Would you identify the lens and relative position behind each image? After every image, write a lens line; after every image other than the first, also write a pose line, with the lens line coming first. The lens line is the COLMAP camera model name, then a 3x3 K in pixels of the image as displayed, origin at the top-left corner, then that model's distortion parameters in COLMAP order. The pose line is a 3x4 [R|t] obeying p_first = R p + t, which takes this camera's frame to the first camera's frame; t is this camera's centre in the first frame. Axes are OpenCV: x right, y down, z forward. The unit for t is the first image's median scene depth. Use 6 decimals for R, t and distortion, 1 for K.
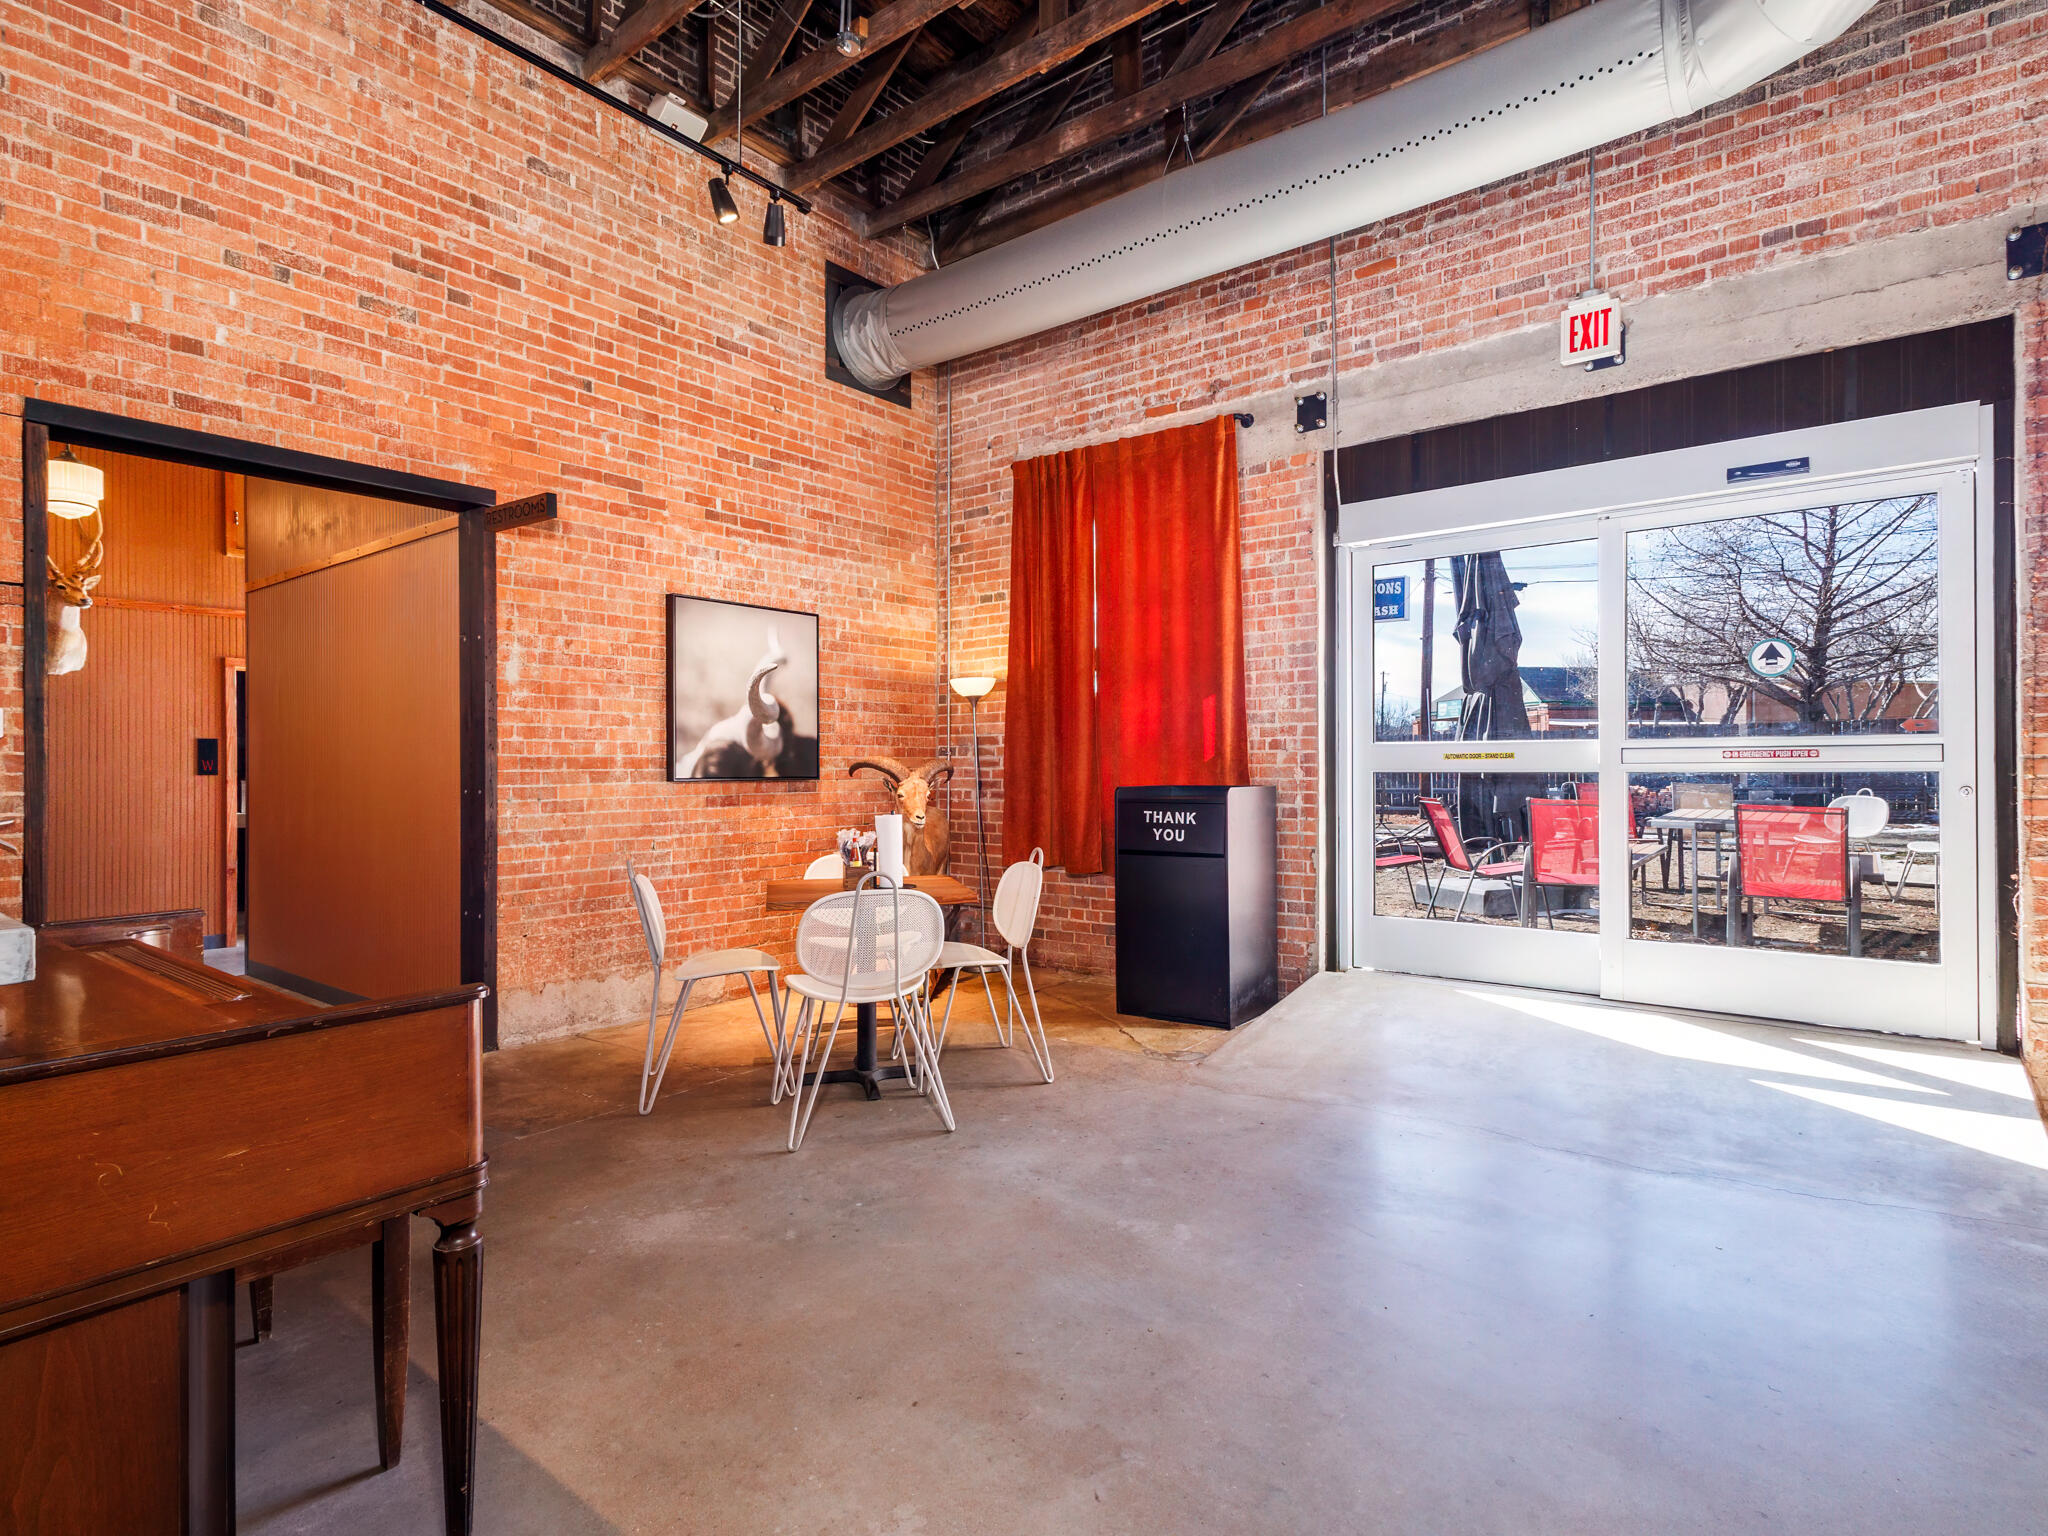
lens RADIAL K [[1070.5, 0, 1024.7], [0, 1070.5, 768.9], [0, 0, 1]] dist [0.010838, -0.002505]
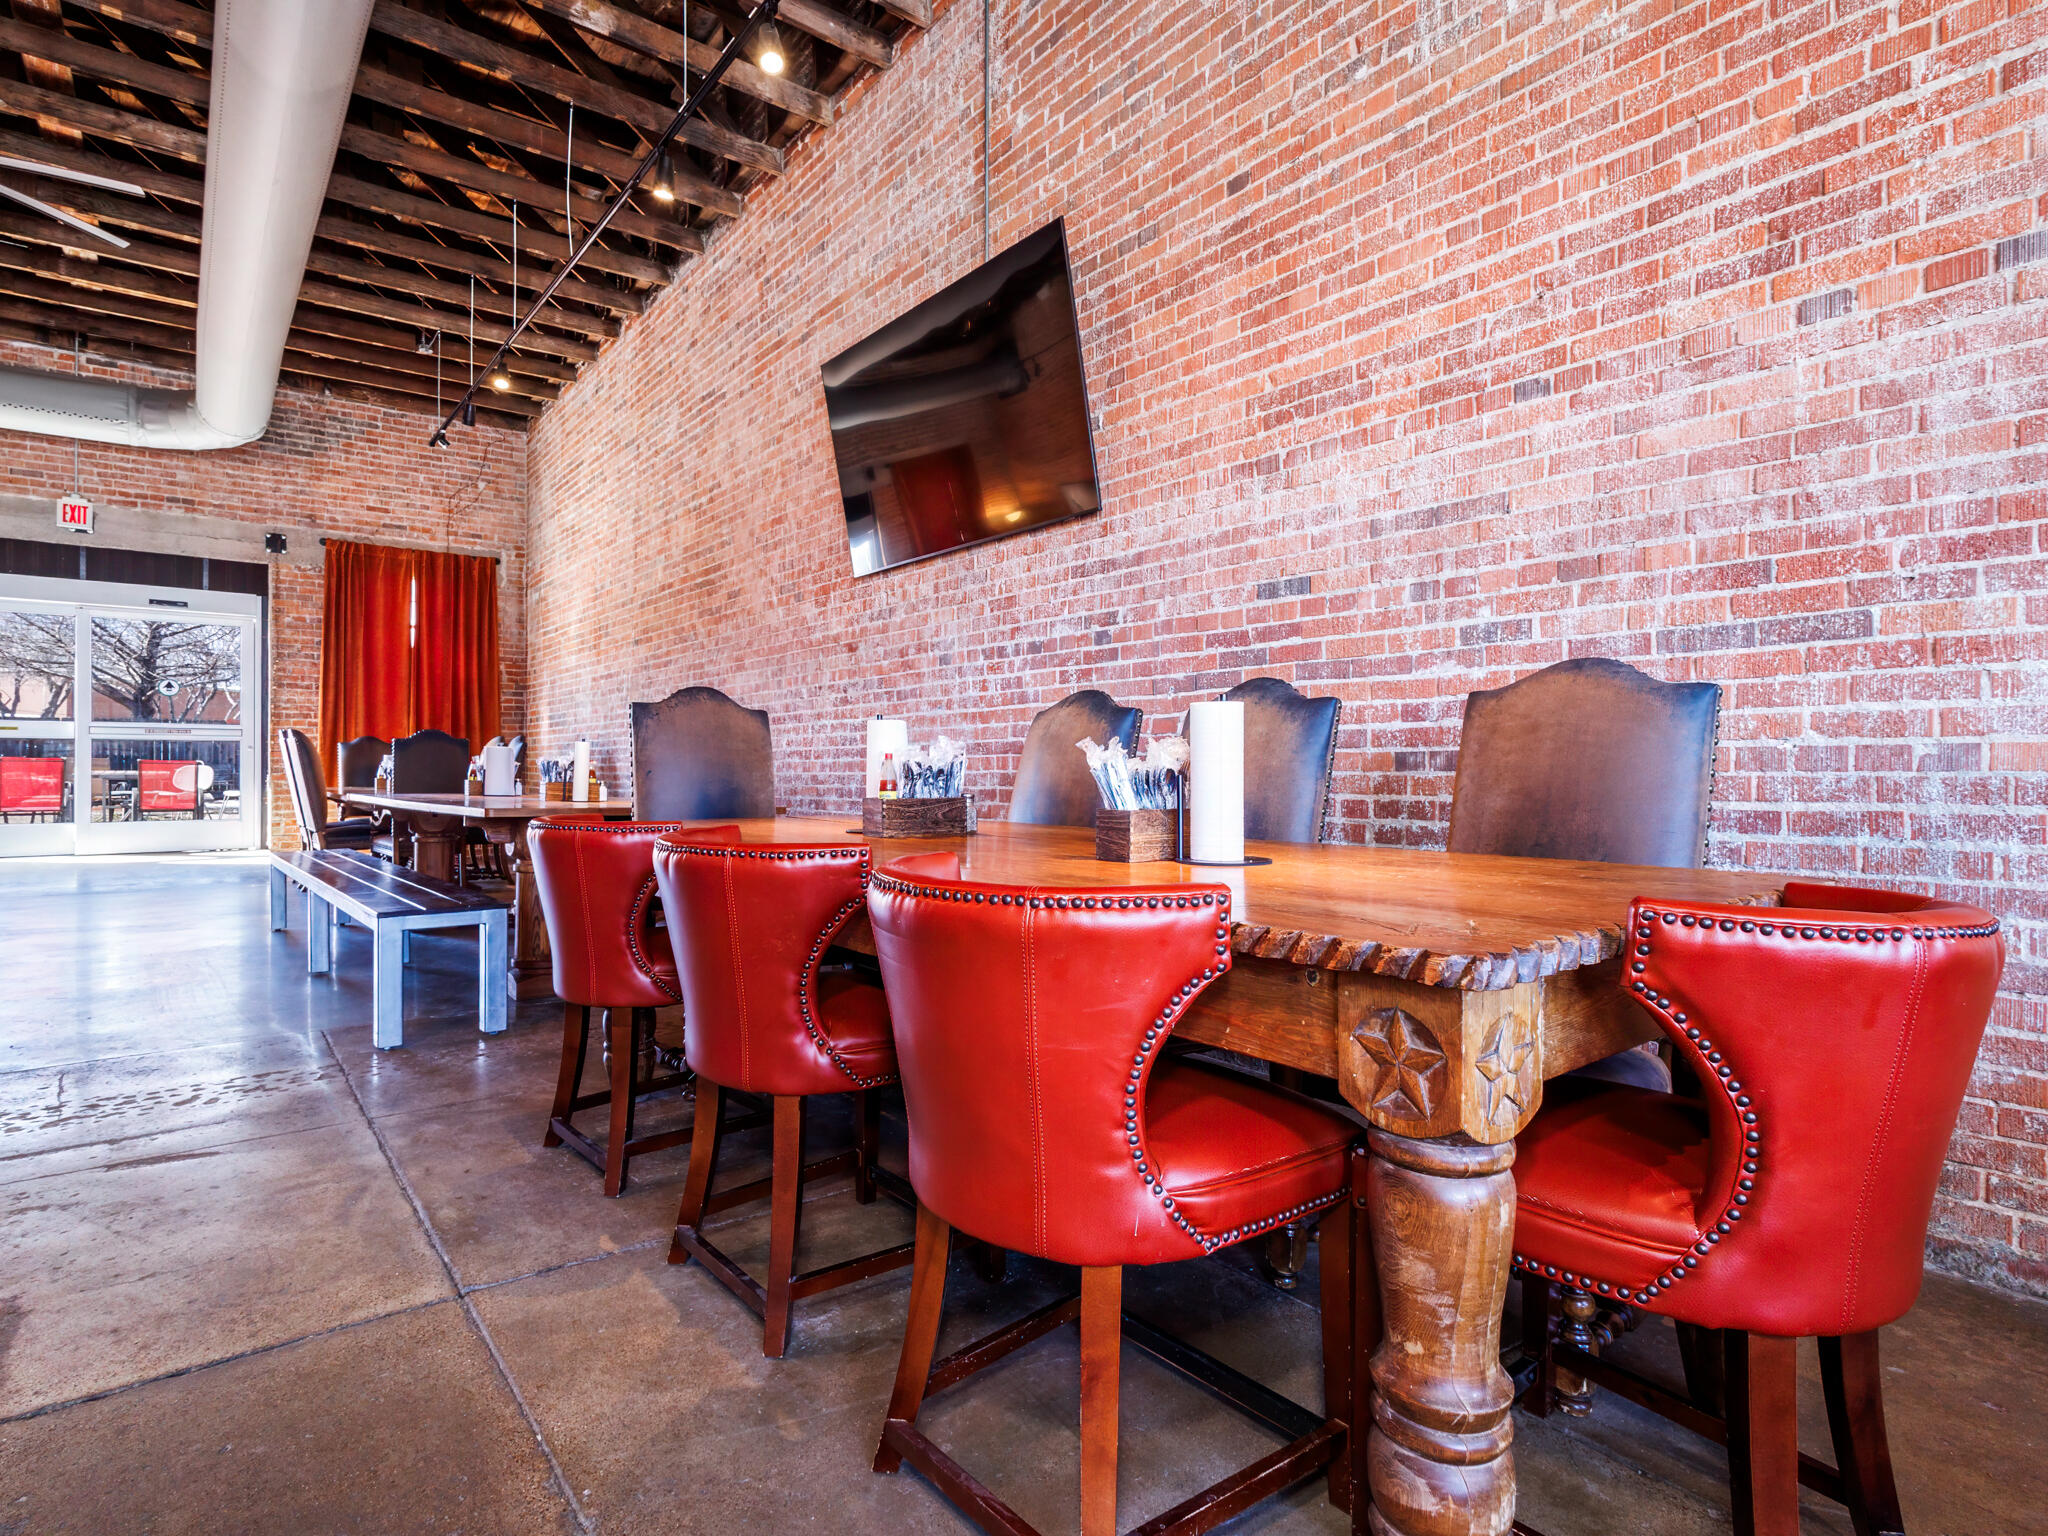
lens RADIAL K [[1070.5, 0, 1022.9], [0, 1070.5, 764.8], [0, 0, 1]] dist [0.010838, -0.002505]
pose [[0.238215, 0.007722, 0.971182, -0.808454], [-0.003225, 0.999969, -0.007160, 0.051139], [-0.971207, -0.001427, 0.238232, -0.960967]]
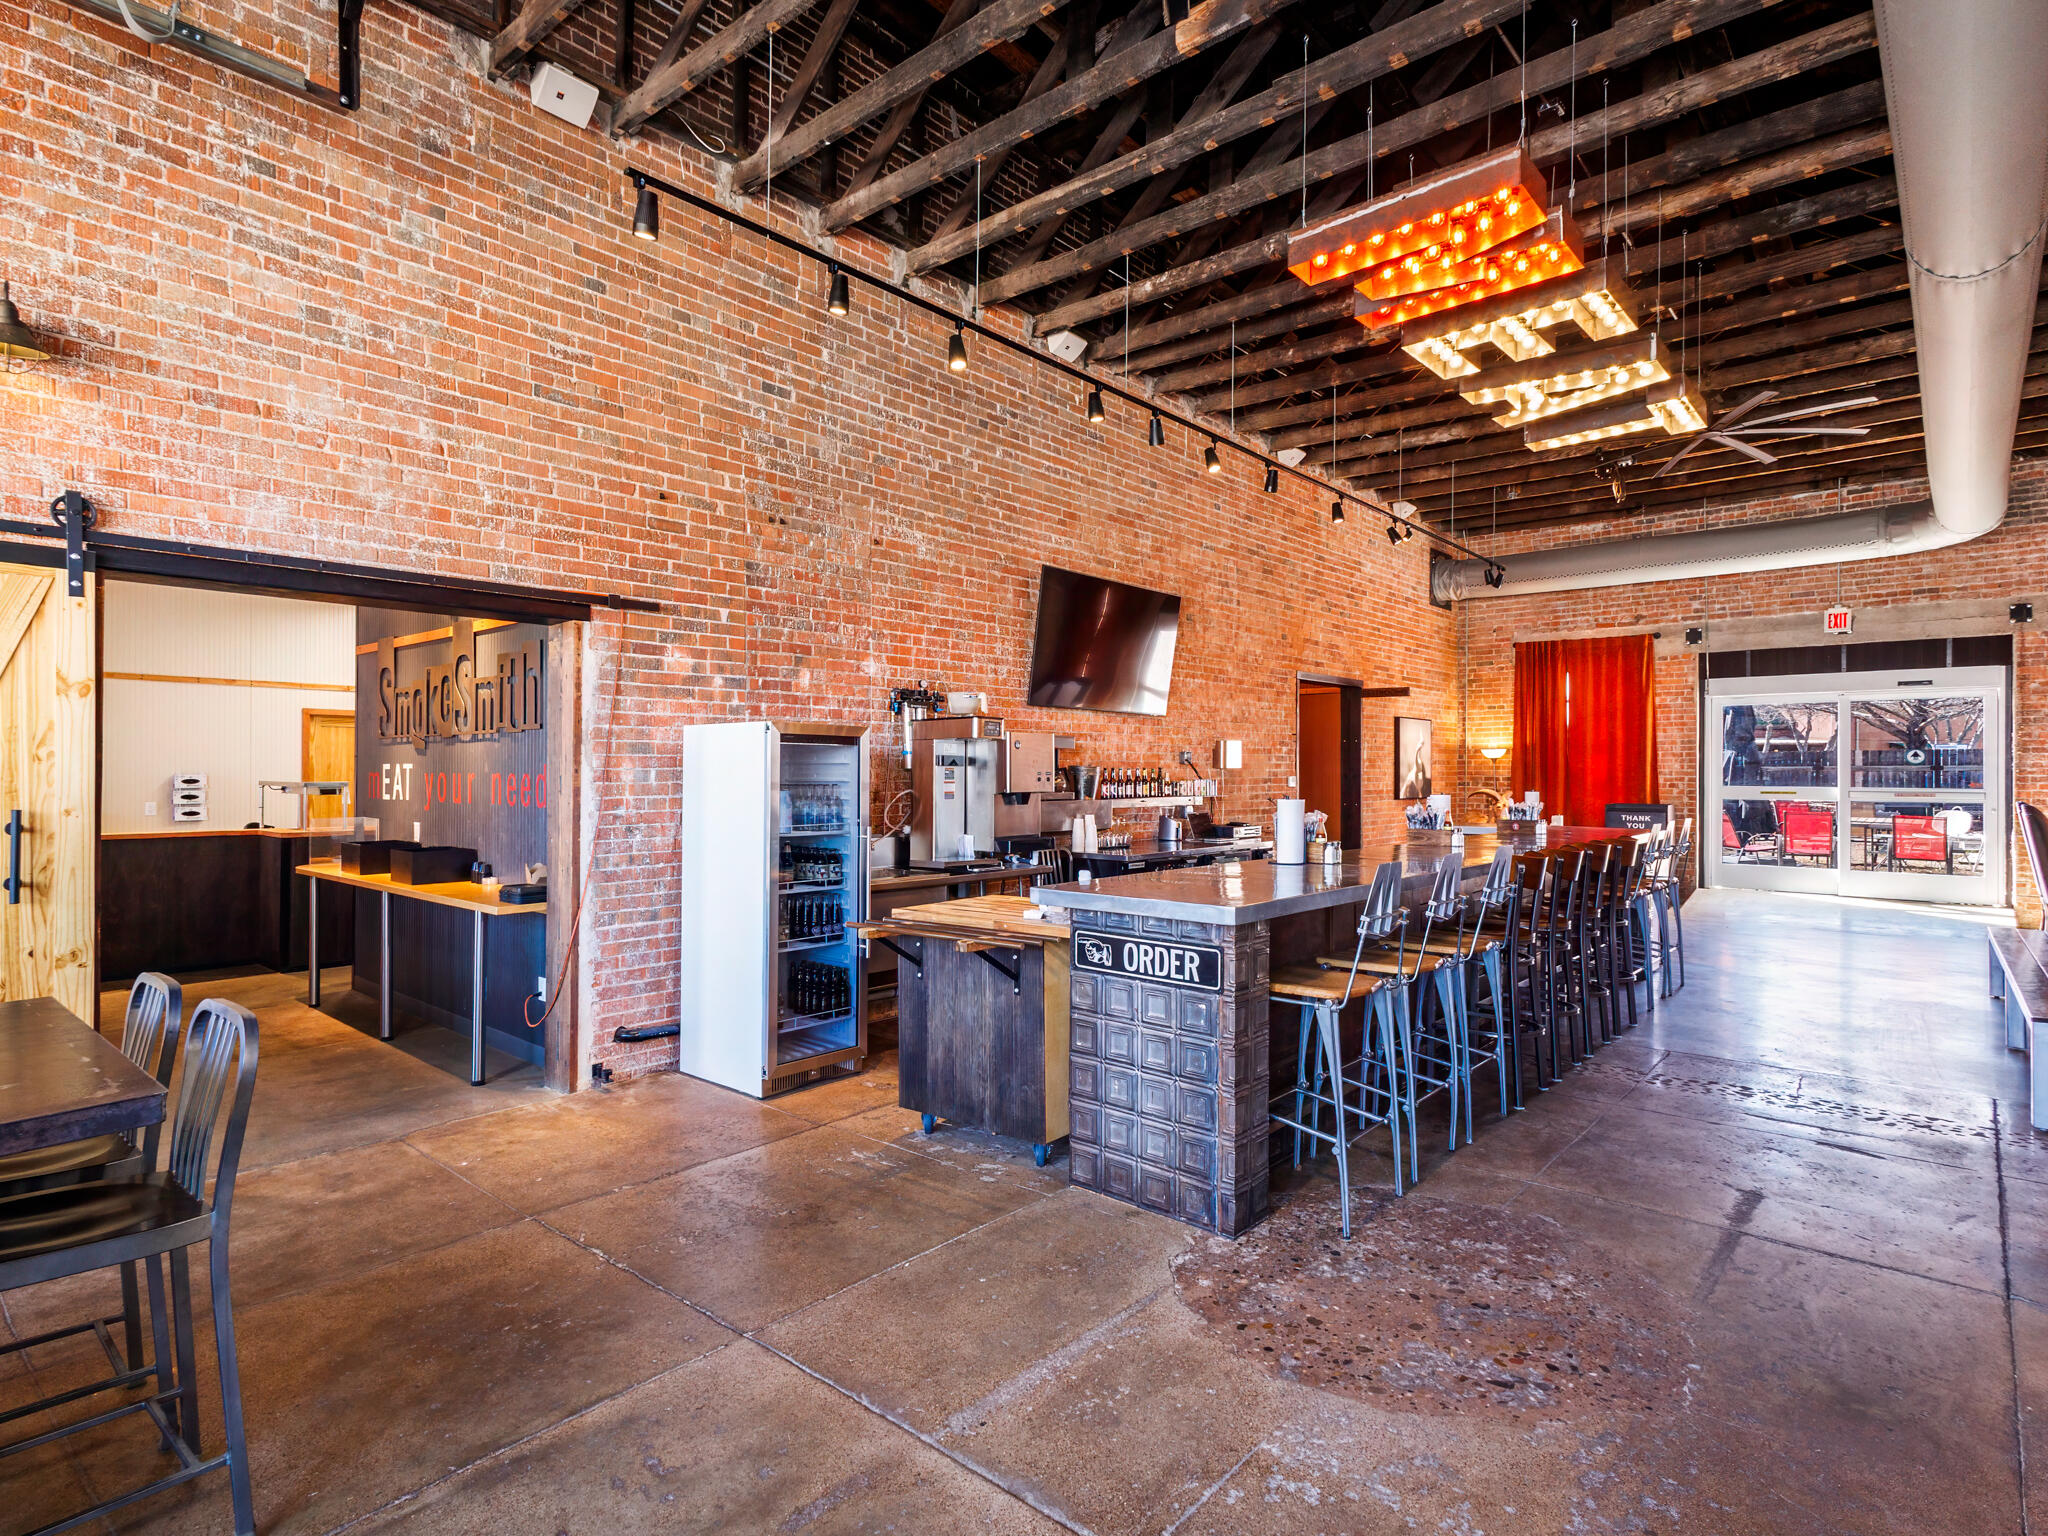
lens RADIAL K [[1070.5, 0, 1022.5], [0, 1070.5, 770.6], [0, 0, 1]] dist [0.010838, -0.002505]
pose [[0.998488, 0.007565, -0.054449, -0.981098], [-0.007669, 0.999969, -0.001687, -0.039640], [0.054434, 0.002102, 0.998515, -1.274065]]
